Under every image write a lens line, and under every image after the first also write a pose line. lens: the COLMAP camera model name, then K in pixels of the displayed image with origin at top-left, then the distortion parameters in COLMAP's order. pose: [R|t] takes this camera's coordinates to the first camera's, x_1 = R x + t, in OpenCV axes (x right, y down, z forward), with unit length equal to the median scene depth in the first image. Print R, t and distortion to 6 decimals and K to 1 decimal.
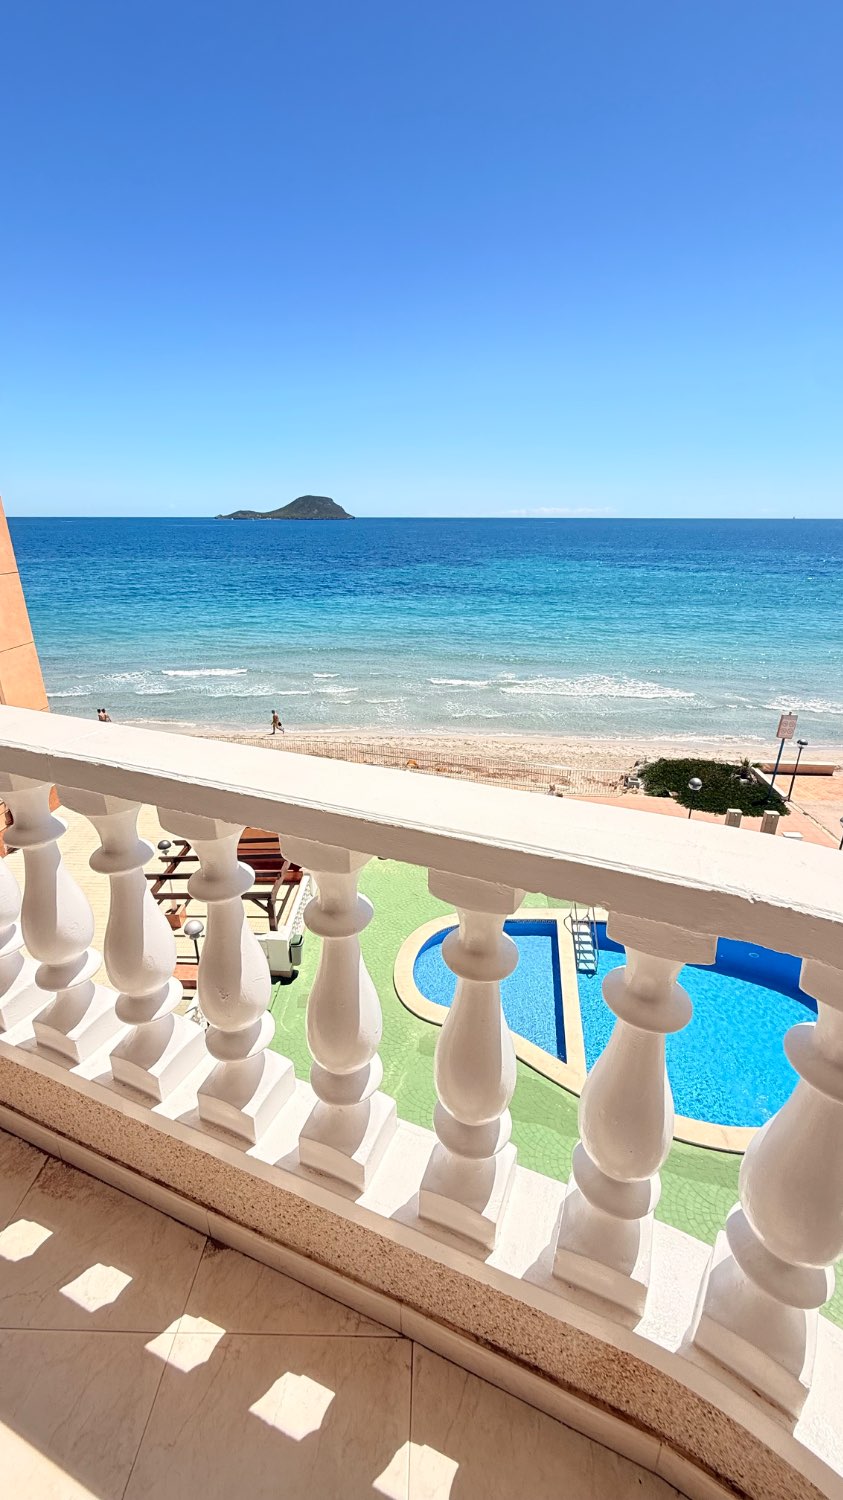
lens RADIAL K [[600.9, 0, 418.3], [0, 600.9, 750.2], [0, 0, 1]] dist [-0.000934, 0.000611]
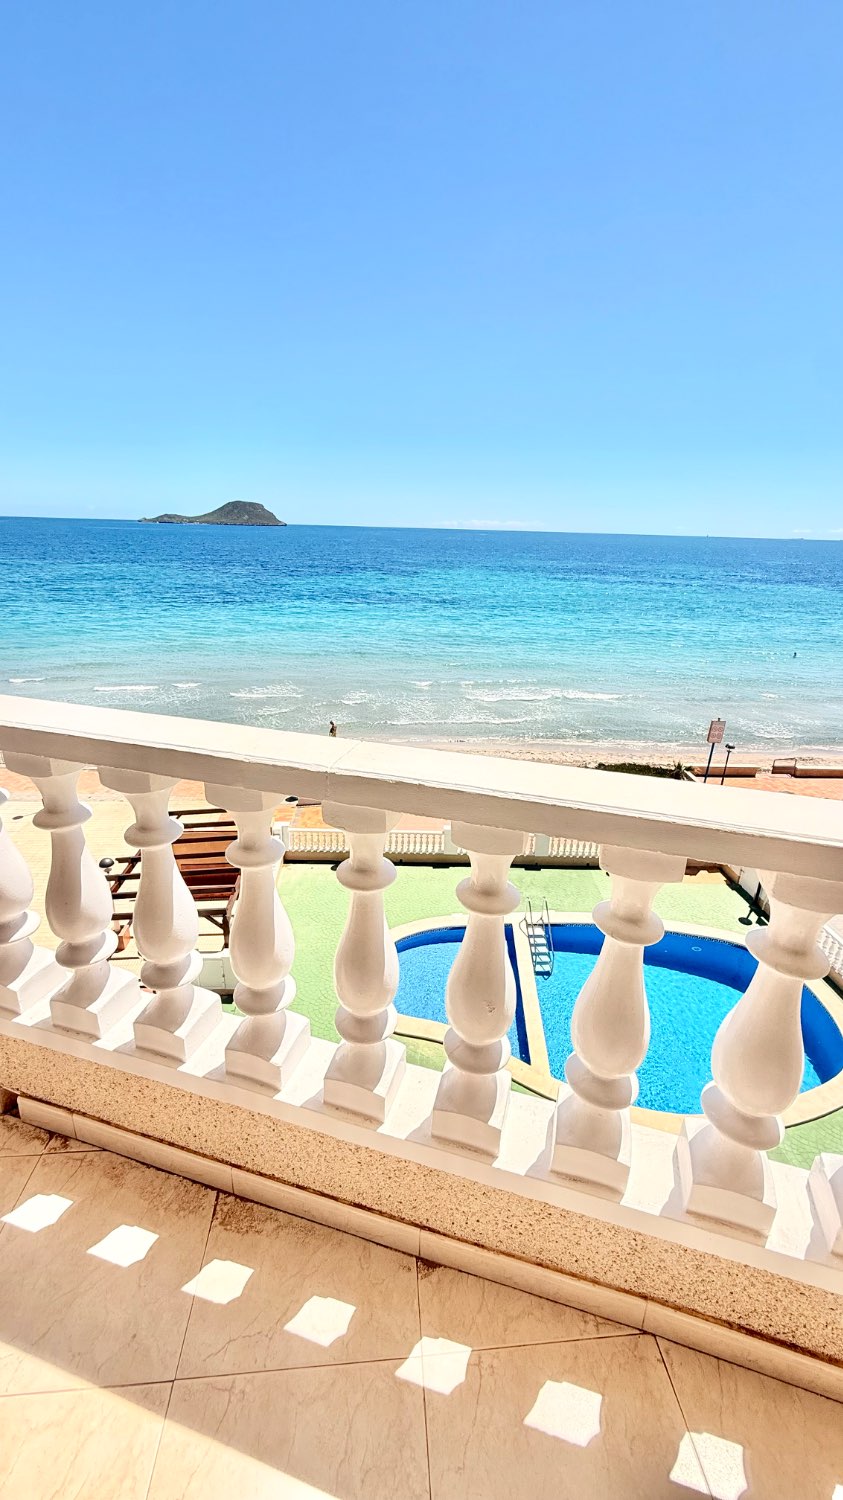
lens RADIAL K [[600.9, 0, 419.6], [0, 600.9, 748.7], [0, 0, 1]] dist [-0.000934, 0.000611]
pose [[0.994023, -0.012949, 0.108402, -0.388862], [0.014711, 0.999772, -0.015463, -0.010011], [-0.108177, 0.016965, 0.993987, 0.002007]]
